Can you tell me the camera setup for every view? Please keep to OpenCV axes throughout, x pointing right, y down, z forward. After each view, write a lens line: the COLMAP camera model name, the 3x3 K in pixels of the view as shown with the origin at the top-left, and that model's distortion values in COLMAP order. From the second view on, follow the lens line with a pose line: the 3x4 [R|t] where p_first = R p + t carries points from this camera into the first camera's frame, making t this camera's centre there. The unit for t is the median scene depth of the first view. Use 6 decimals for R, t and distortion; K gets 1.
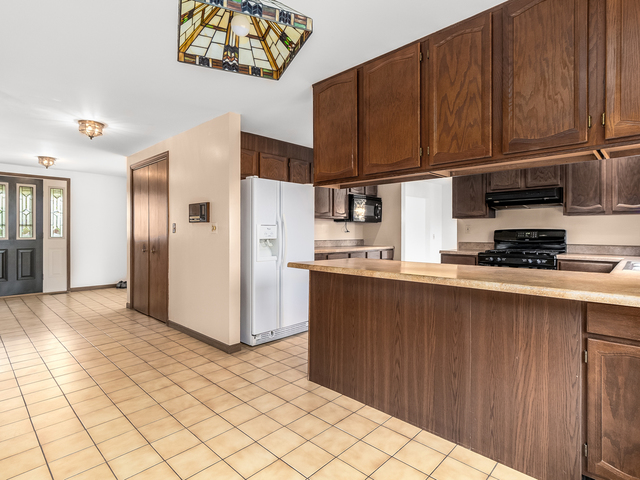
lens RADIAL K [[340.0, 0, 319.0], [0, 340.0, 233.7], [0, 0, 1]] dist [0.005302, -0.001374]
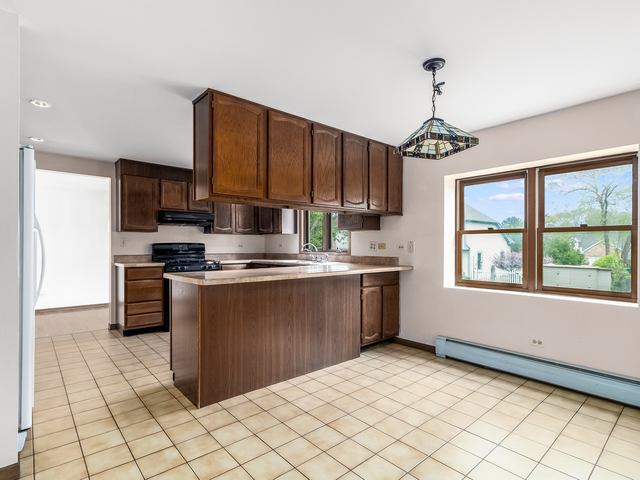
lens RADIAL K [[340.0, 0, 318.4], [0, 340.0, 245.4], [0, 0, 1]] dist [0.005302, -0.001374]
pose [[0.084328, 0.000933, 0.996438, -0.987387], [0.001922, 0.999998, -0.001099, -0.001934], [-0.996436, 0.002008, 0.084326, 0.660317]]
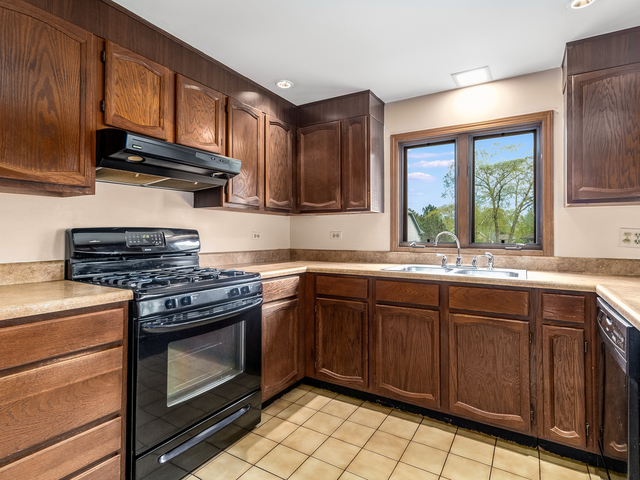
lens RADIAL K [[340.0, 0, 315.3], [0, 340.0, 231.0], [0, 0, 1]] dist [0.005302, -0.001374]
pose [[-0.199006, 0.011346, 0.979933, 0.135202], [-0.001443, 0.999929, -0.011870, -0.004839], [-0.979997, -0.003777, -0.198975, 1.444597]]
